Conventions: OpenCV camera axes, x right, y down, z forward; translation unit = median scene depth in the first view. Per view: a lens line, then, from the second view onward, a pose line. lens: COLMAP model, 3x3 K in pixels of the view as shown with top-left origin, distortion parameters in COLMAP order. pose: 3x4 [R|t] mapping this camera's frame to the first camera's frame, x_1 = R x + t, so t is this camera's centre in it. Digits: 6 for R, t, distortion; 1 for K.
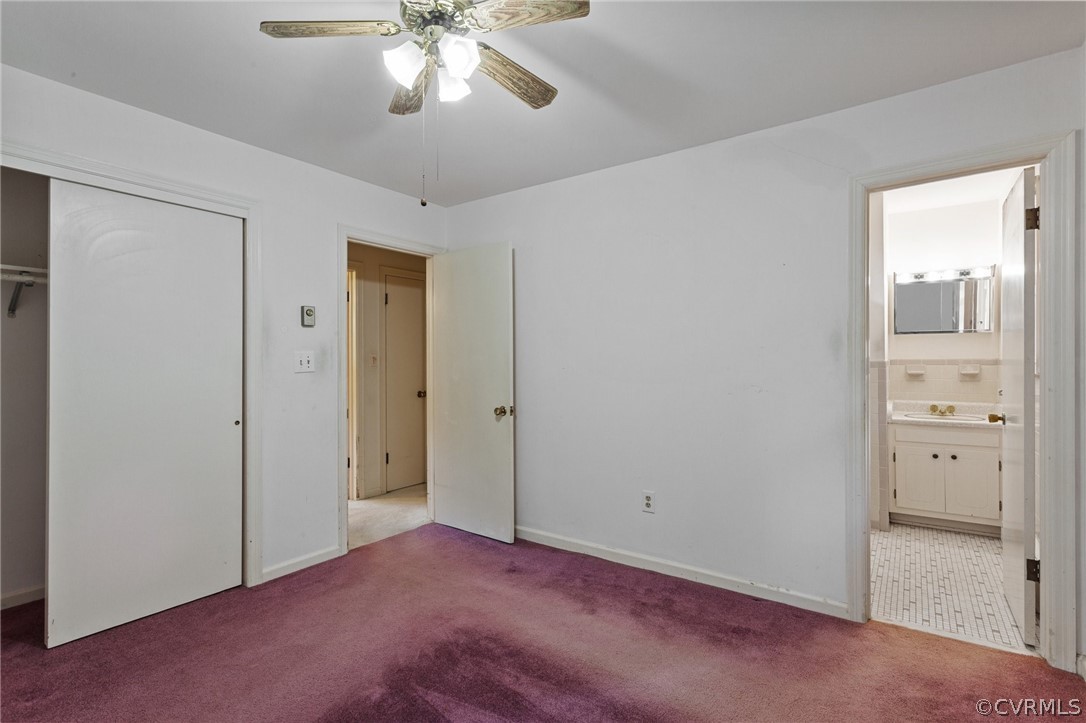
lens RADIAL K [[522.1, 0, 541.2], [0, 522.1, 364.7], [0, 0, 1]] dist [0.000924, 0.002177]
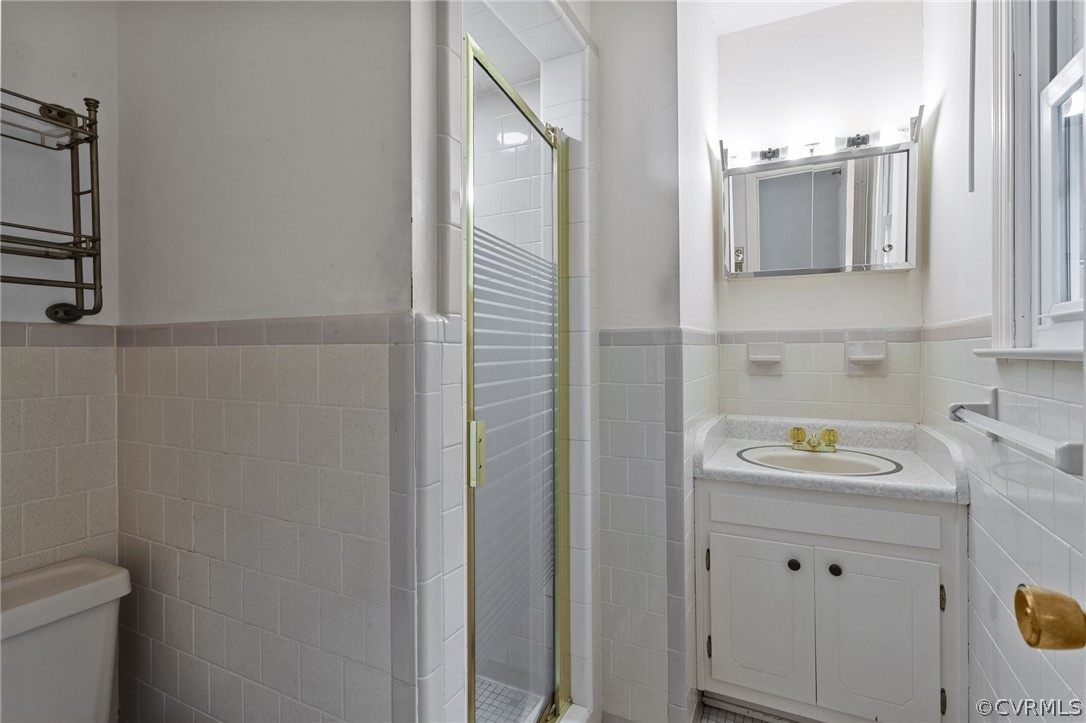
lens RADIAL K [[522.1, 0, 544.5], [0, 522.1, 357.2], [0, 0, 1]] dist [0.000924, 0.002177]
pose [[0.987697, -0.002970, 0.156354, 0.462839], [0.002285, 0.999987, 0.004562, 0.011822], [-0.156366, -0.004148, 0.987691, 0.584428]]
